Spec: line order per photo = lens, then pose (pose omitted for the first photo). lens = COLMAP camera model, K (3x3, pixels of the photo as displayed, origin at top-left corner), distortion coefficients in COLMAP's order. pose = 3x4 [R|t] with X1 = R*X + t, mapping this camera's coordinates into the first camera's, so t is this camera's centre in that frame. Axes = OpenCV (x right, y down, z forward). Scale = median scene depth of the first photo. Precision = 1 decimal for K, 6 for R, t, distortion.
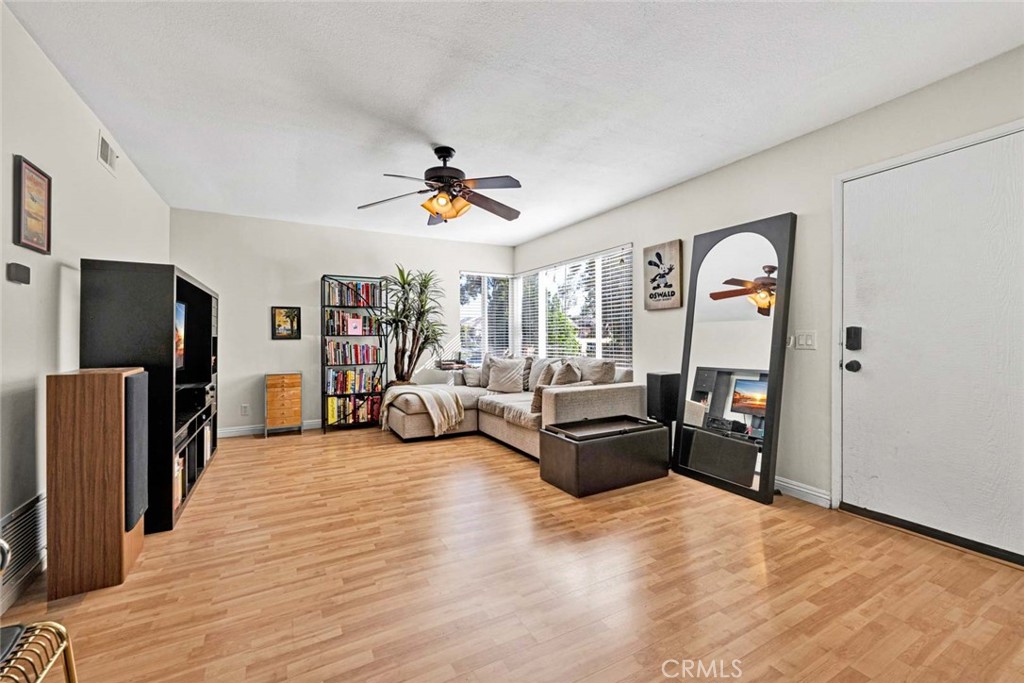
lens RADIAL K [[412.9, 0, 509.1], [0, 412.9, 338.6], [0, 0, 1]] dist [-0.007520, -0.000374]
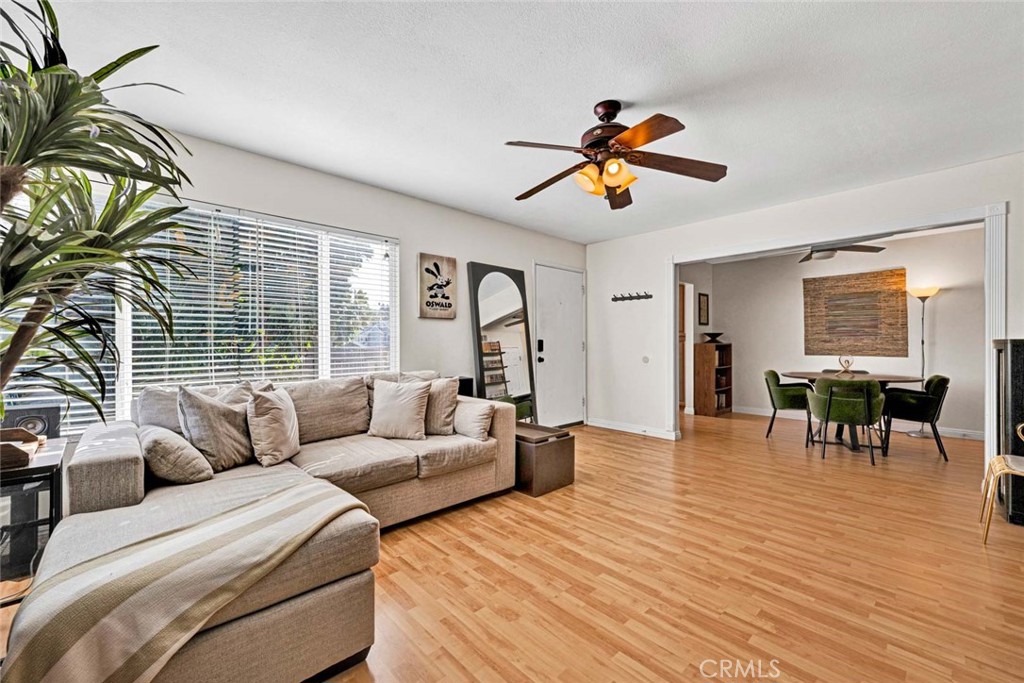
lens RADIAL K [[412.9, 0, 507.3], [0, 412.9, 340.5], [0, 0, 1]] dist [-0.007520, -0.000374]
pose [[-0.241492, 0.008950, 0.970362, -0.679455], [0.003273, 0.999959, -0.008409, -0.005673], [-0.970397, 0.001145, -0.241511, 1.076344]]
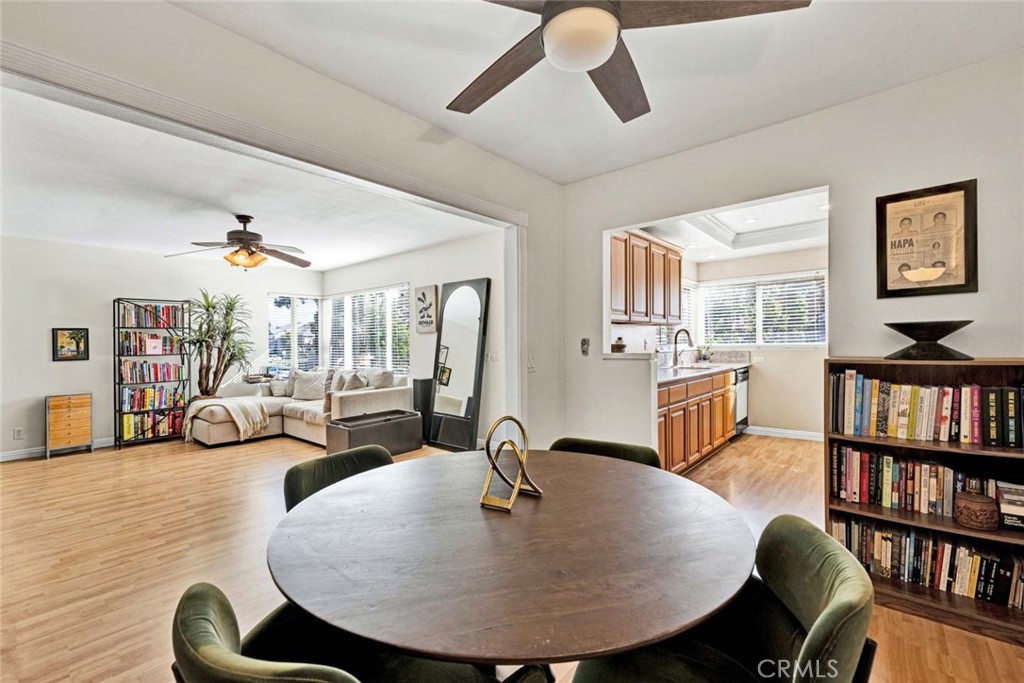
lens RADIAL K [[429.7, 0, 510.0], [0, 429.7, 336.5], [0, 0, 1]] dist [-0.001577, -0.000265]
pose [[0.934732, -0.008522, 0.355252, 0.117210], [0.014887, 0.999774, -0.015187, -0.031775], [-0.355043, 0.019484, 0.934647, -0.463774]]
